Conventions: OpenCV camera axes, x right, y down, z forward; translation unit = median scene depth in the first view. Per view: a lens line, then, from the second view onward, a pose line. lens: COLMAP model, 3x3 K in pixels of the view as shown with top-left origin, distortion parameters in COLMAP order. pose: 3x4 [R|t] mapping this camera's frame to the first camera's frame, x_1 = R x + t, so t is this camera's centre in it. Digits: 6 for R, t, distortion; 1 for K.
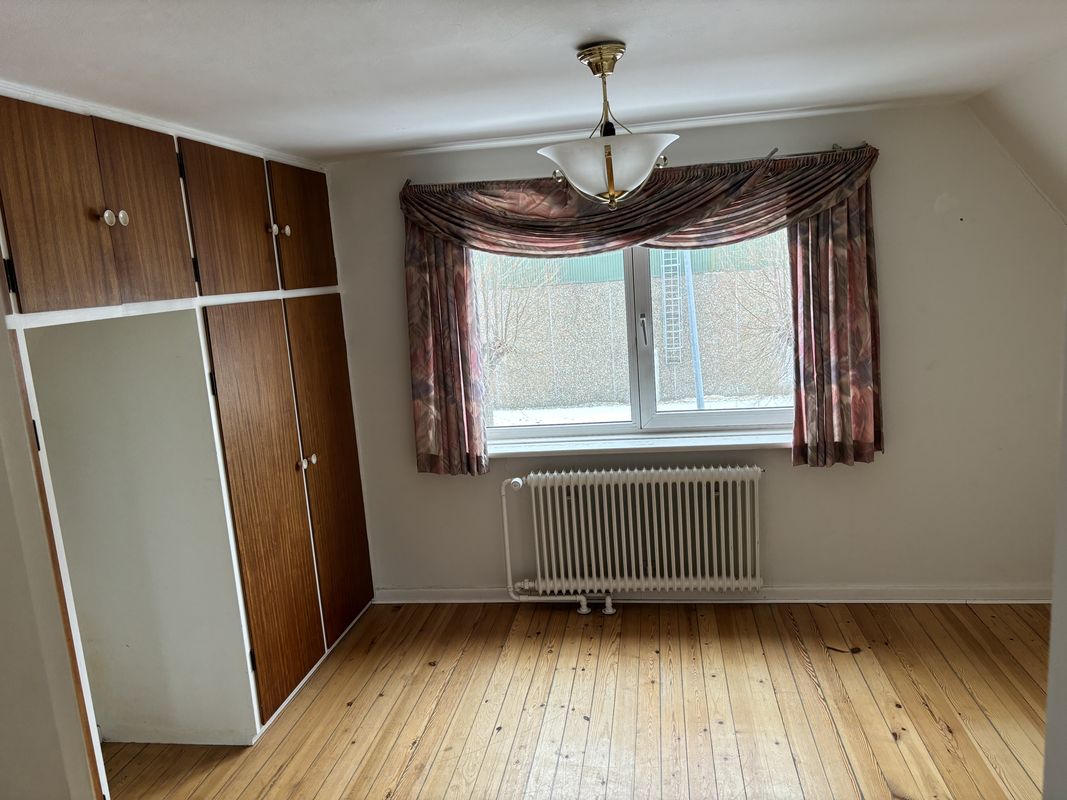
lens RADIAL K [[805.3, 0, 533.3], [0, 805.3, 405.8], [0, 0, 1]] dist [0.041030, -0.015035]
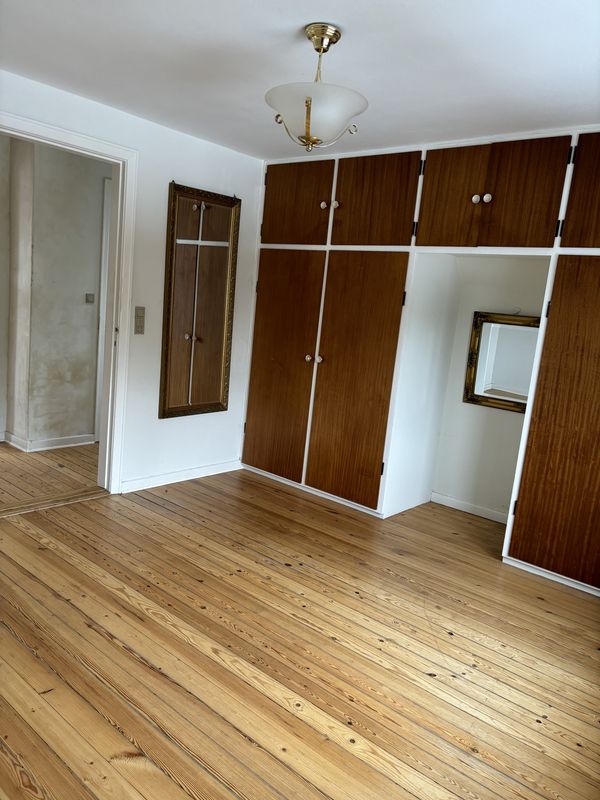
lens RADIAL K [[603.7, 0, 299.7], [0, 603.7, 399.5], [0, 0, 1]] dist [0.041030, -0.015035]
pose [[-0.529201, 0.146866, -0.835690, 0.701087], [-0.208546, 0.932180, 0.295885, -0.096525], [0.822469, 0.330863, -0.462682, 1.097337]]
